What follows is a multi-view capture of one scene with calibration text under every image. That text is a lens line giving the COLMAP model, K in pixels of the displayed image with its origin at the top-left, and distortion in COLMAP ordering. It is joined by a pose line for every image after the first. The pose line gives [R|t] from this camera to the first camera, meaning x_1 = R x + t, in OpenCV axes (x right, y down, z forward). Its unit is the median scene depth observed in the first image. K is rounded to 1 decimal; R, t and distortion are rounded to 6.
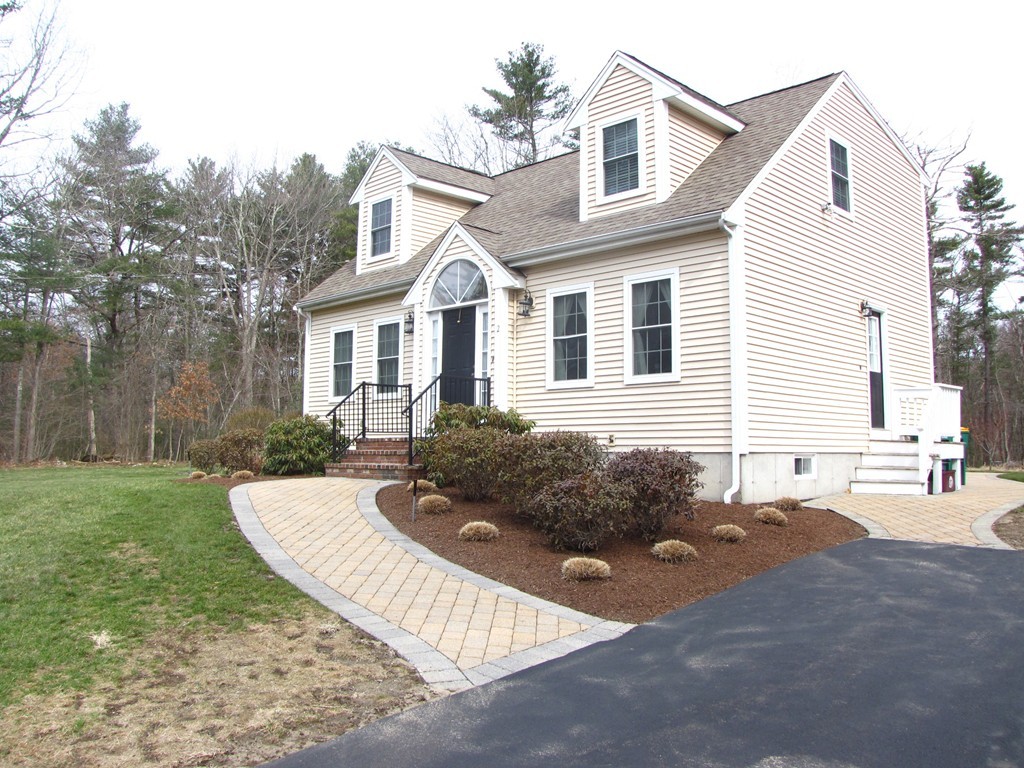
lens RADIAL K [[858.5, 0, 510.0], [0, 858.5, 372.4], [0, 0, 1]] dist [-0.203344, 0.167181]
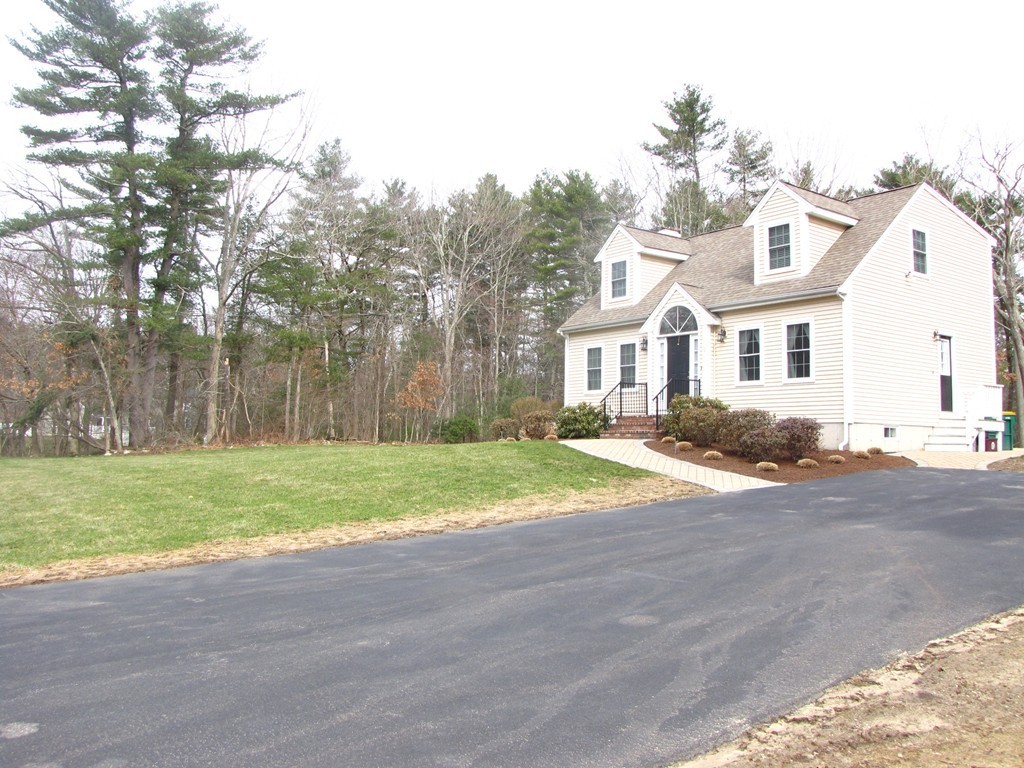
lens RADIAL K [[858.5, 0, 510.0], [0, 858.5, 372.4], [0, 0, 1]] dist [-0.203344, 0.167181]
pose [[0.985373, -0.001068, -0.170406, -0.102930], [0.002554, 0.999961, 0.008503, -0.021343], [0.170390, -0.008814, 0.985337, -0.668701]]
